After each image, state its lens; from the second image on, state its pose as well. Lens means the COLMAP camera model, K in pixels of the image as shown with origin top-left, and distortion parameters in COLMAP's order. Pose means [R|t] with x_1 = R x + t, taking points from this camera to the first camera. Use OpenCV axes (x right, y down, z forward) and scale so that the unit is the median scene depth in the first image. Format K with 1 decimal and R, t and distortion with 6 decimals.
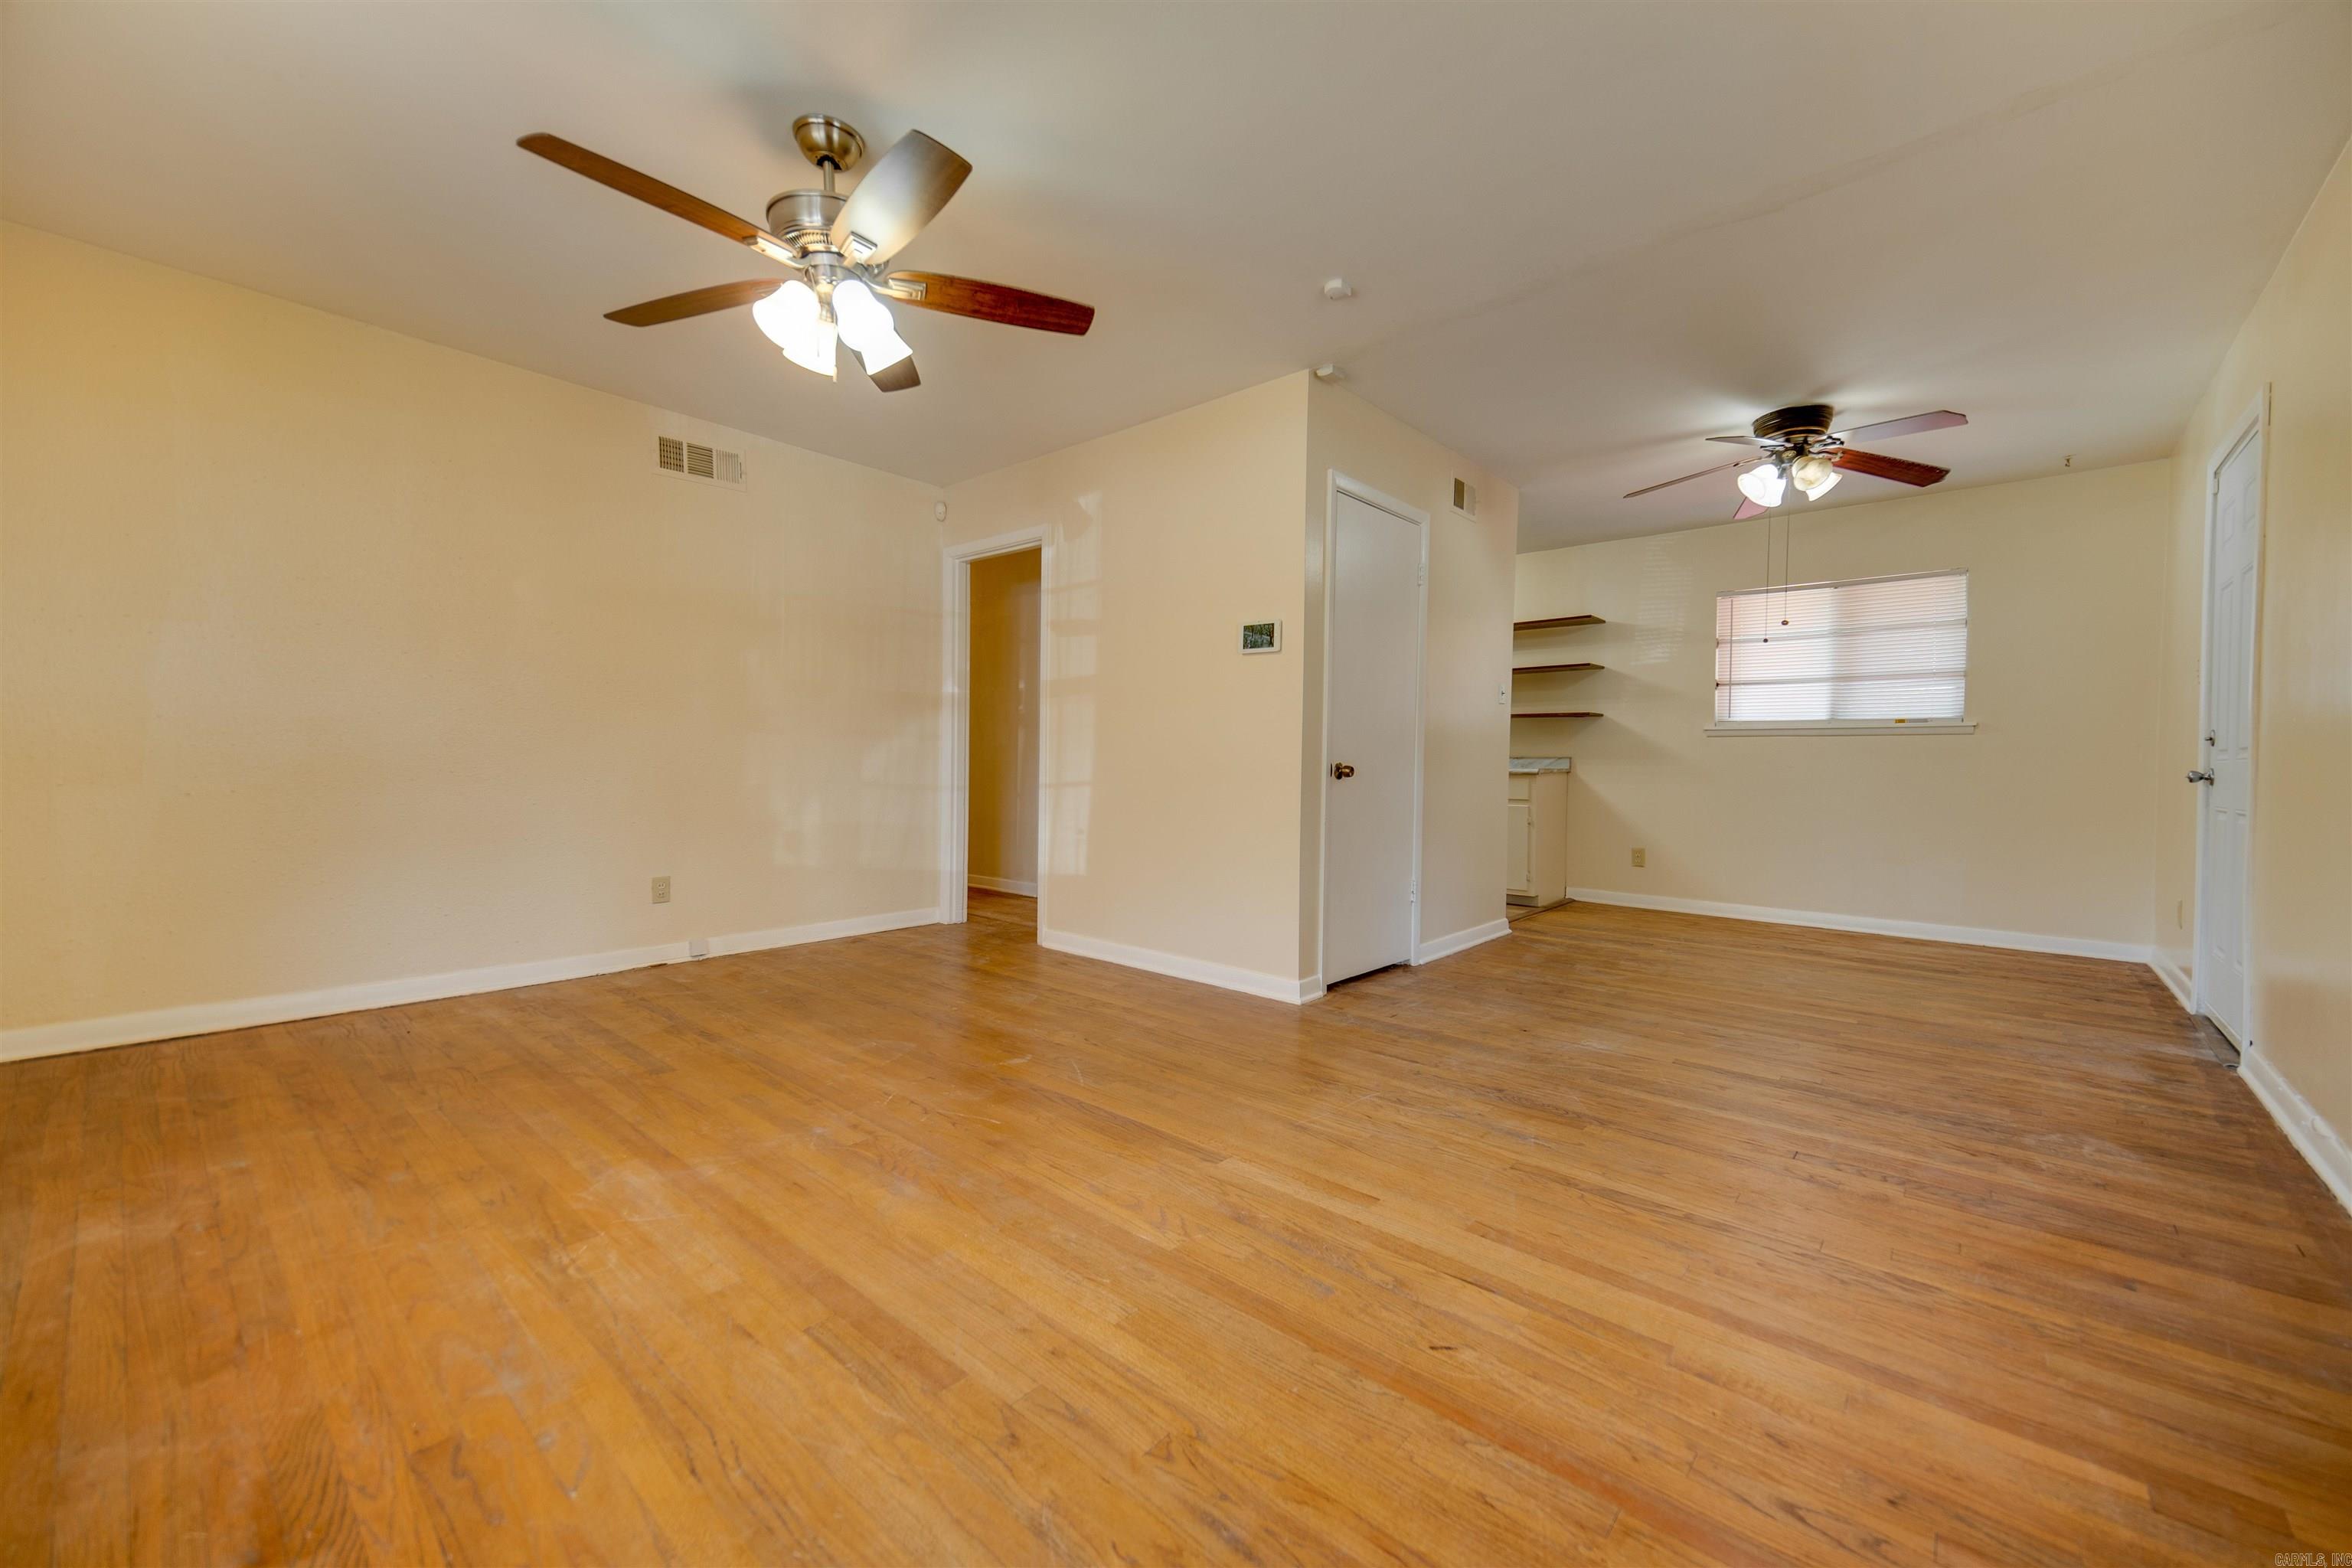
lens RADIAL K [[929.1, 0, 1156.8], [0, 929.1, 759.2], [0, 0, 1]] dist [0.026337, -0.003091]
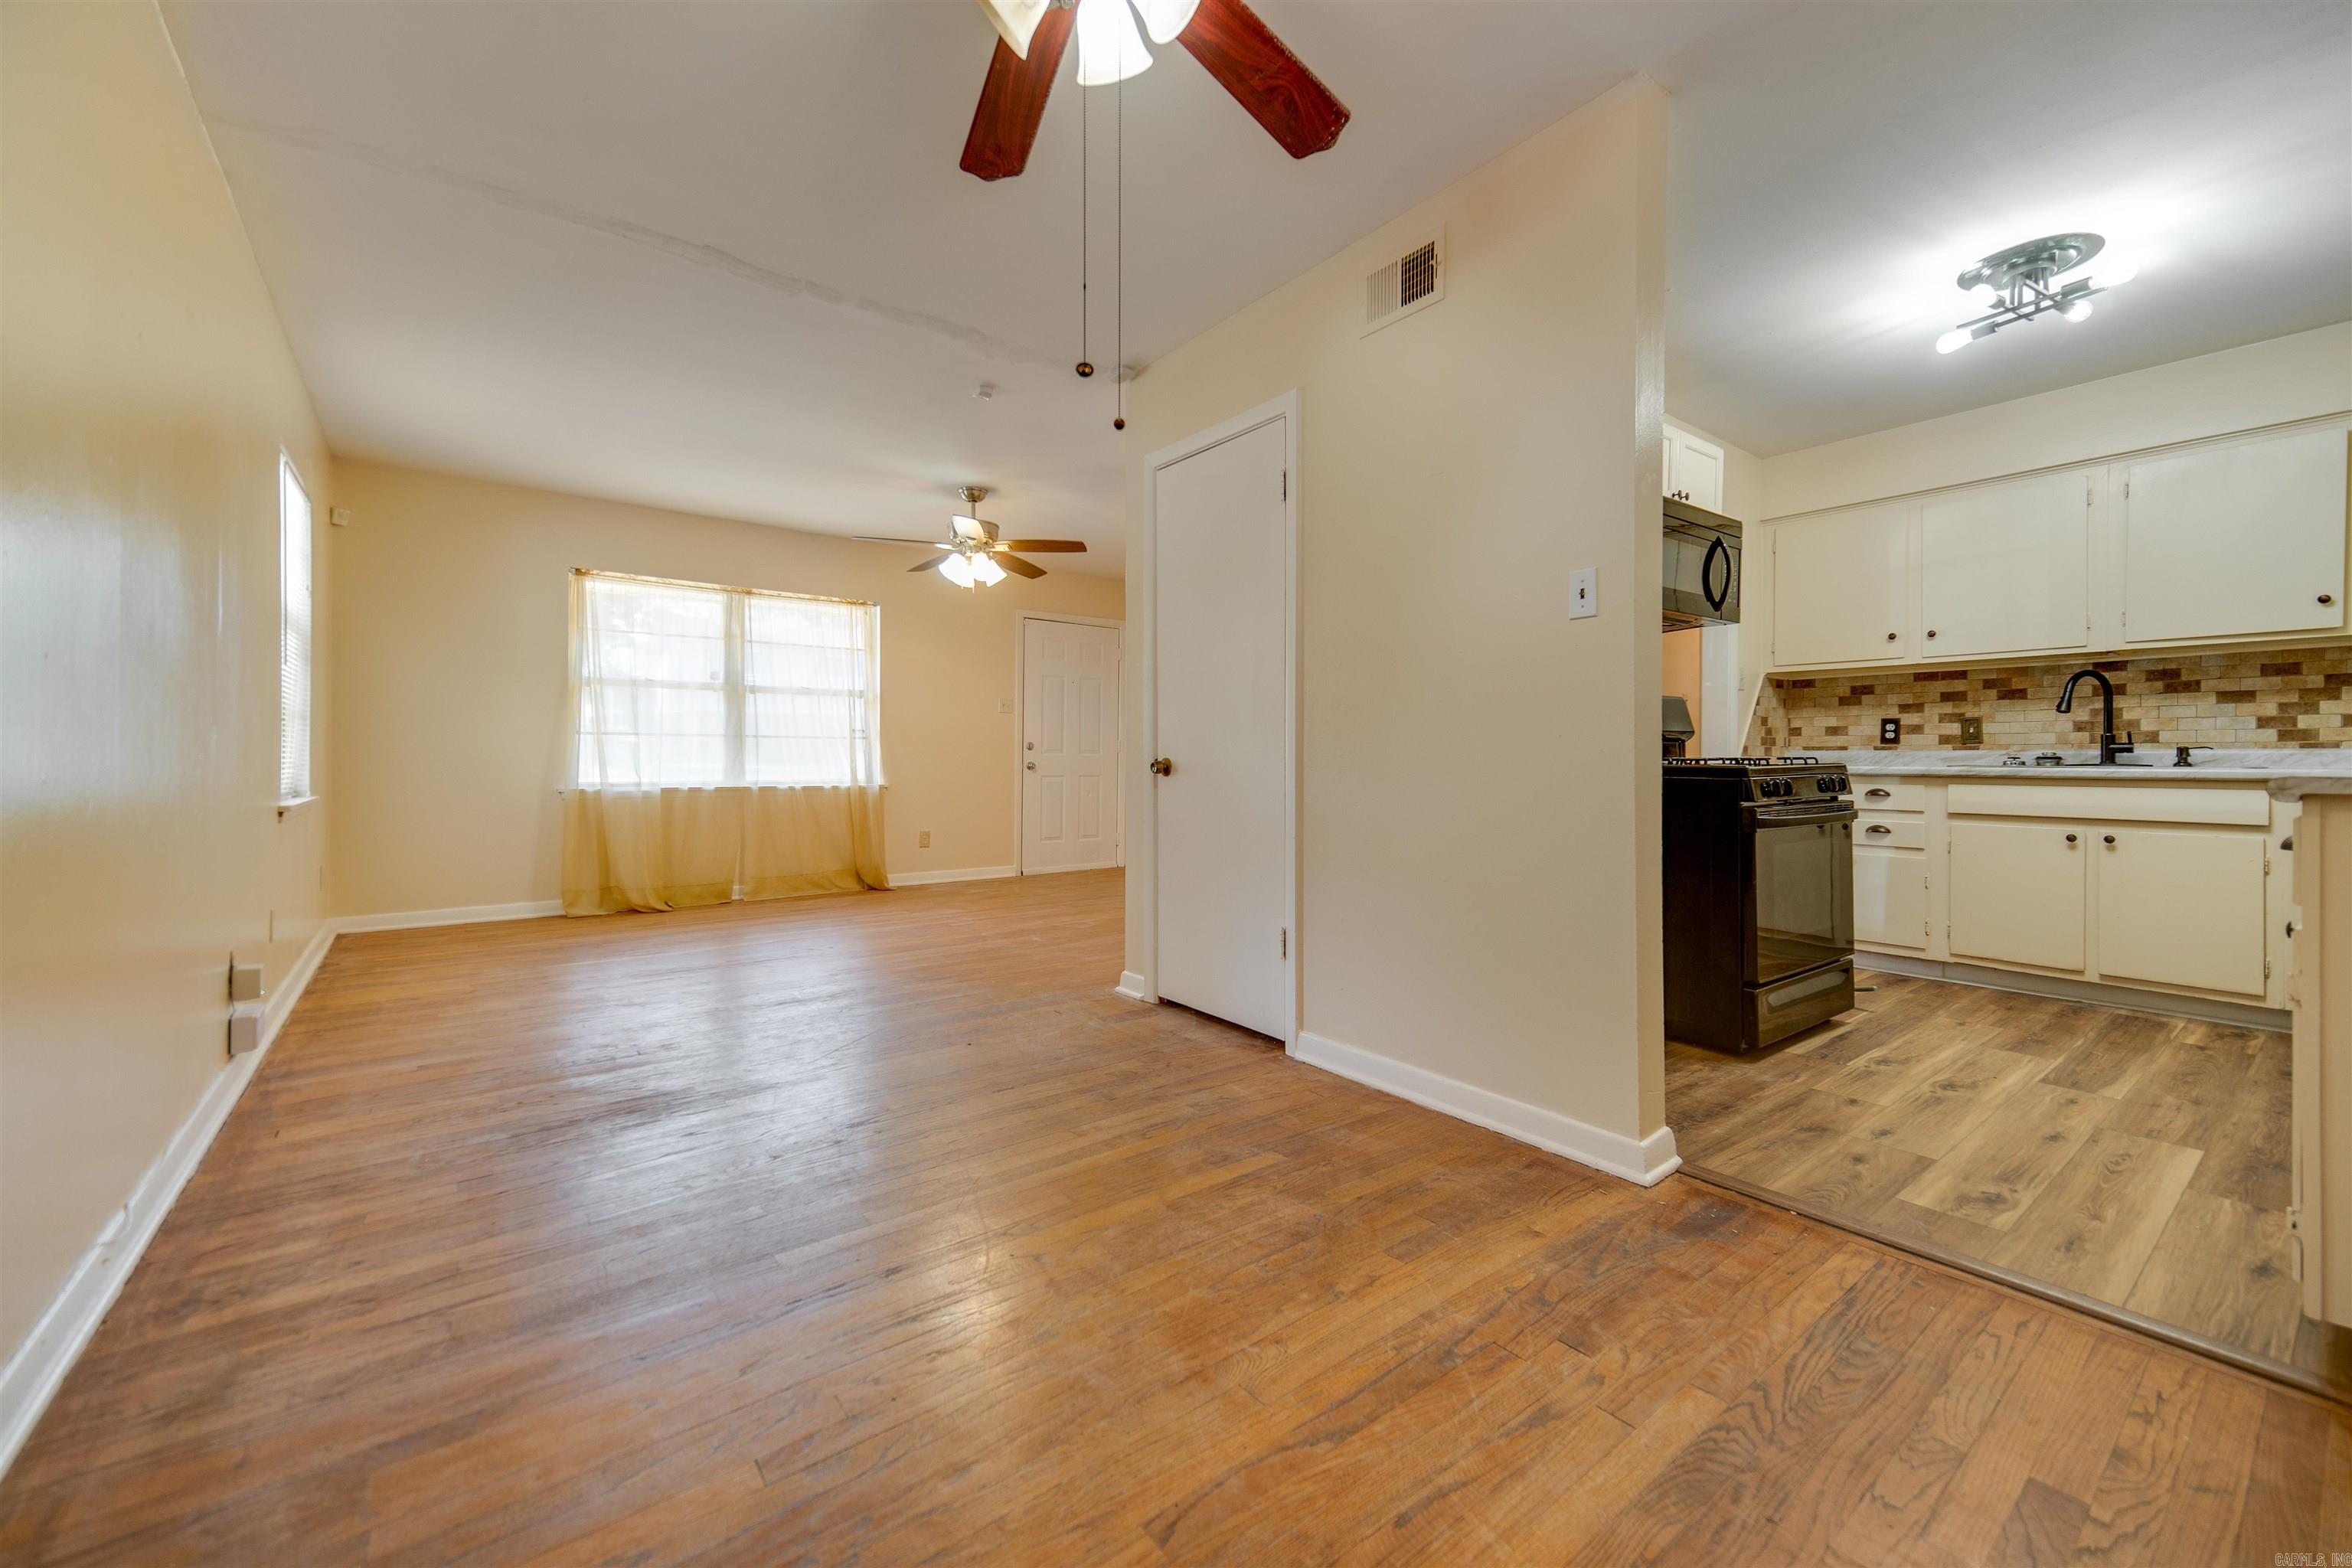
lens RADIAL K [[929.1, 0, 1196.7], [0, 929.1, 762.8], [0, 0, 1]] dist [0.026337, -0.003091]
pose [[-0.176761, -0.009880, -0.984204, 1.577183], [-0.007098, 0.999936, -0.008763, 0.022247], [0.984228, 0.005437, -0.176820, 1.715362]]
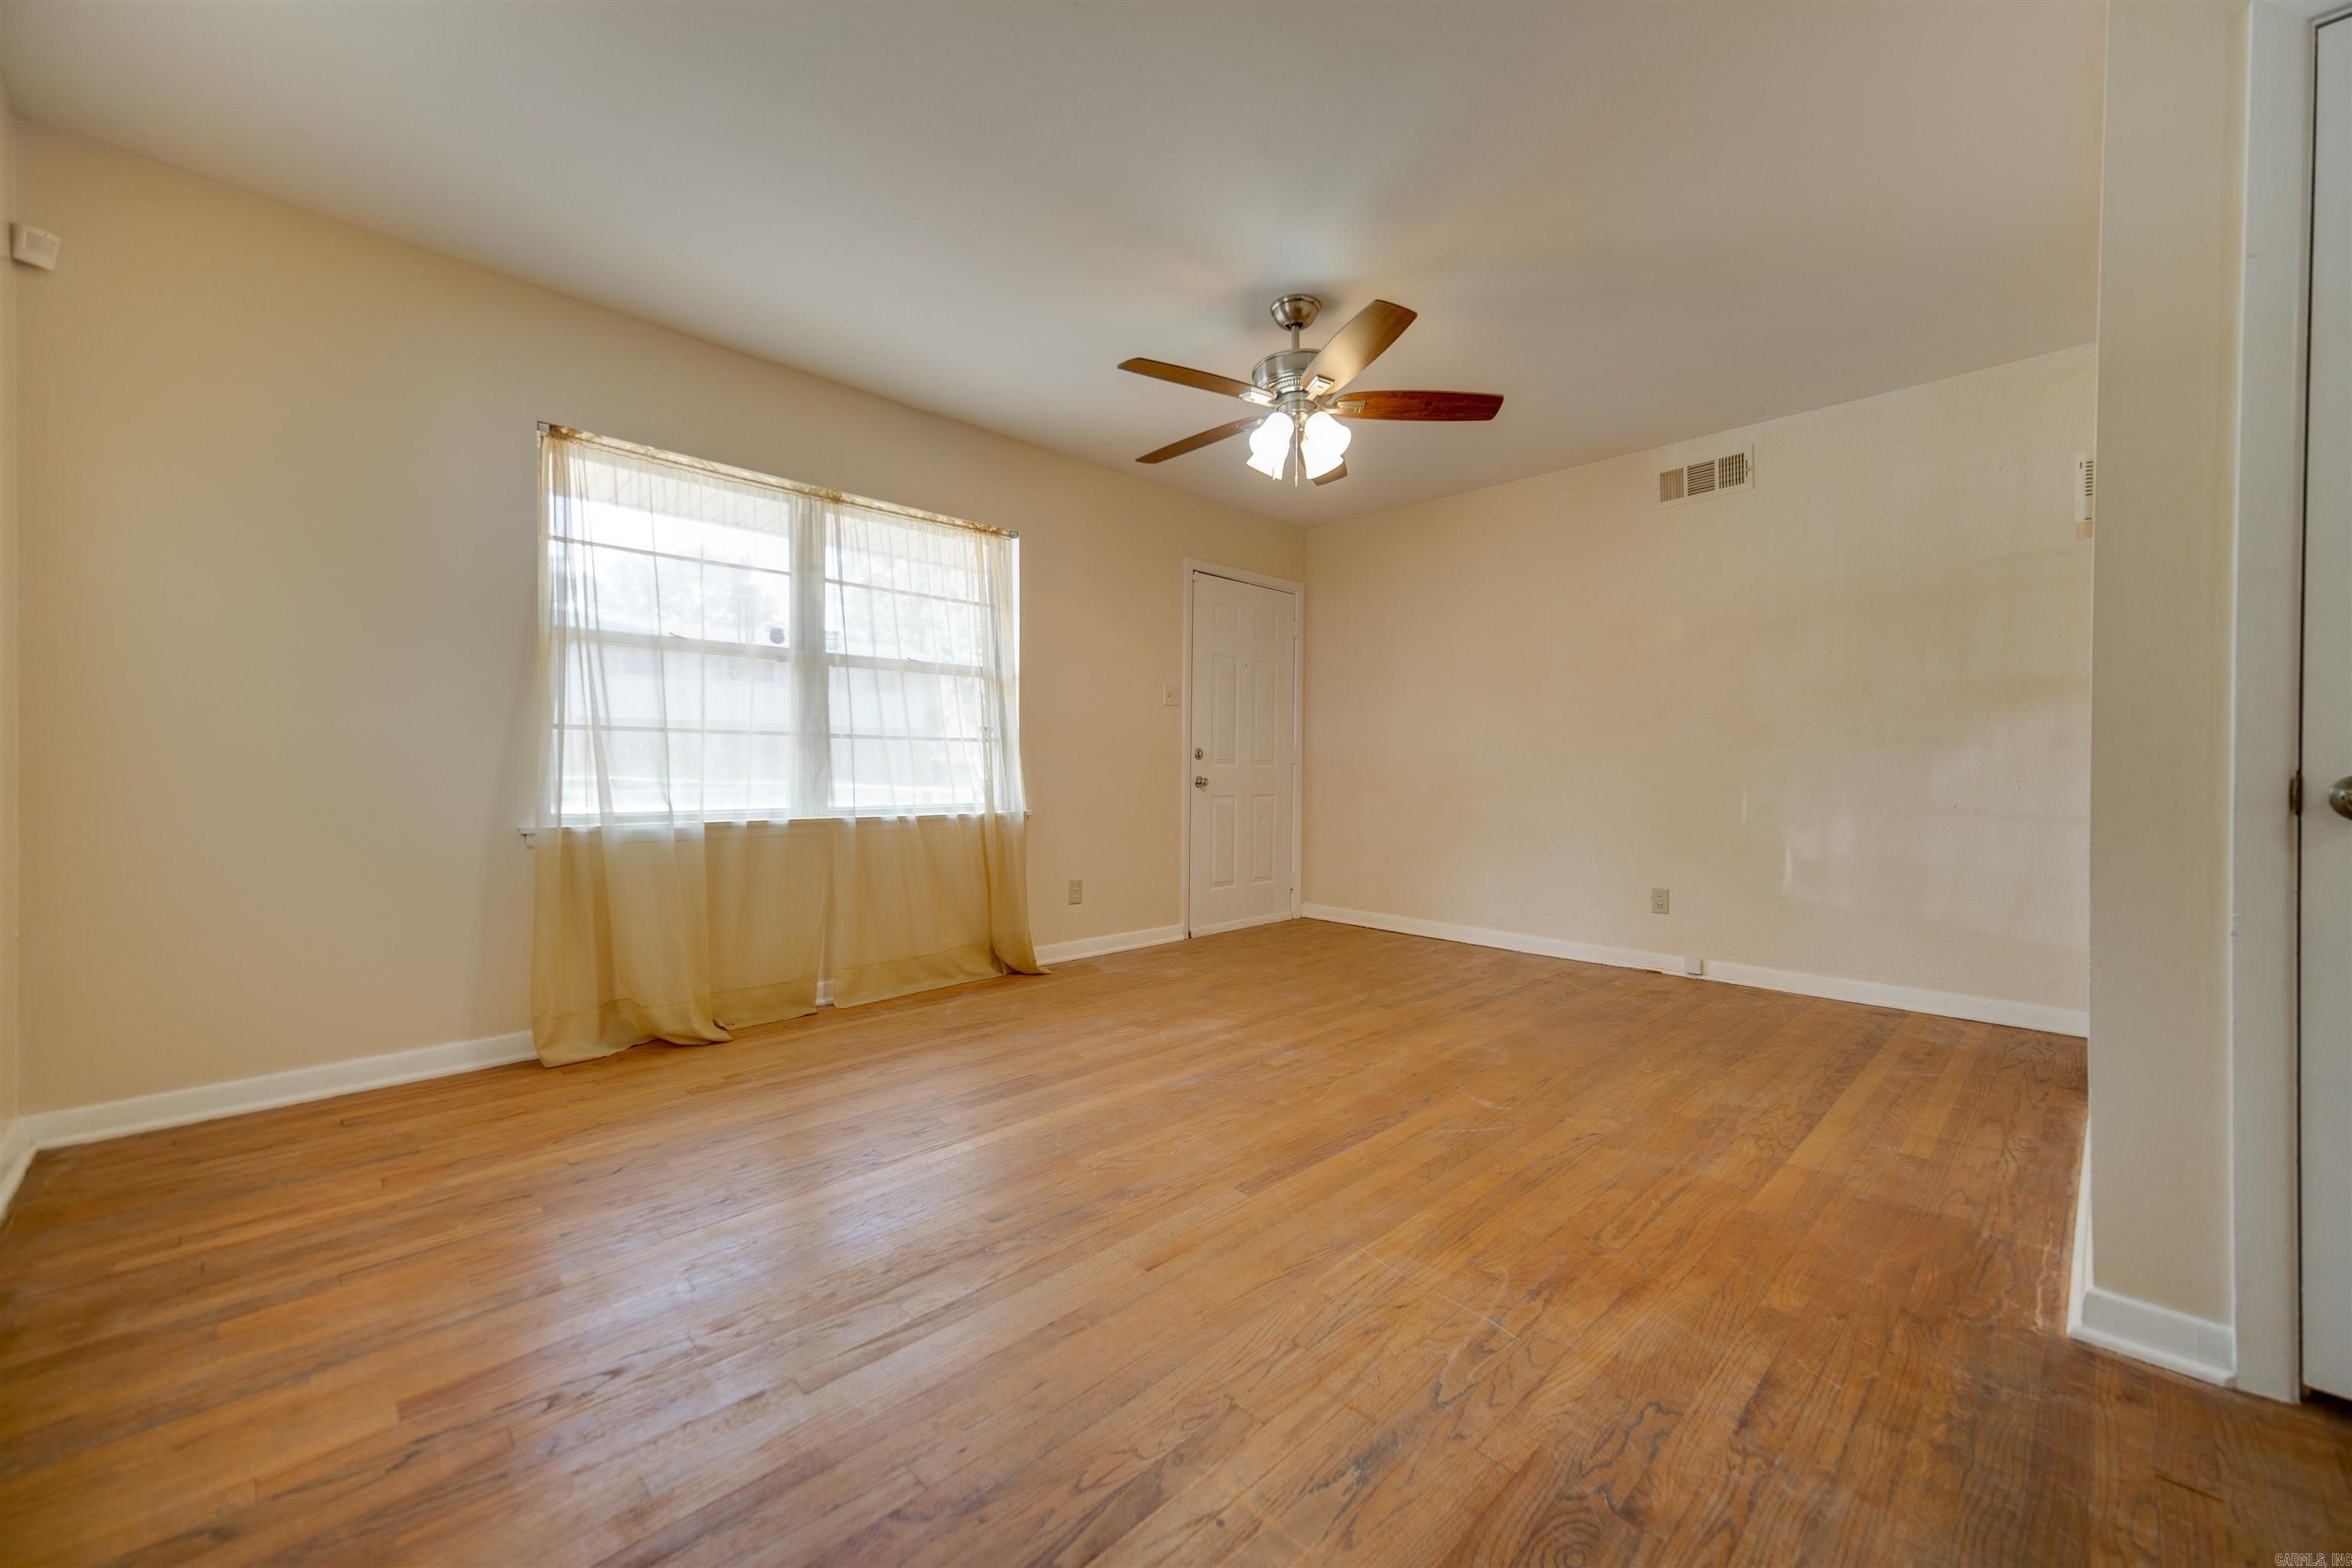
lens RADIAL K [[929.1, 0, 1206.8], [0, 929.1, 778.3], [0, 0, 1]] dist [0.026337, -0.003091]
pose [[-0.072981, -0.007854, -0.997302, 0.863304], [-0.005531, 0.999957, -0.007470, 0.017072], [0.997318, 0.004971, -0.073021, 0.877230]]
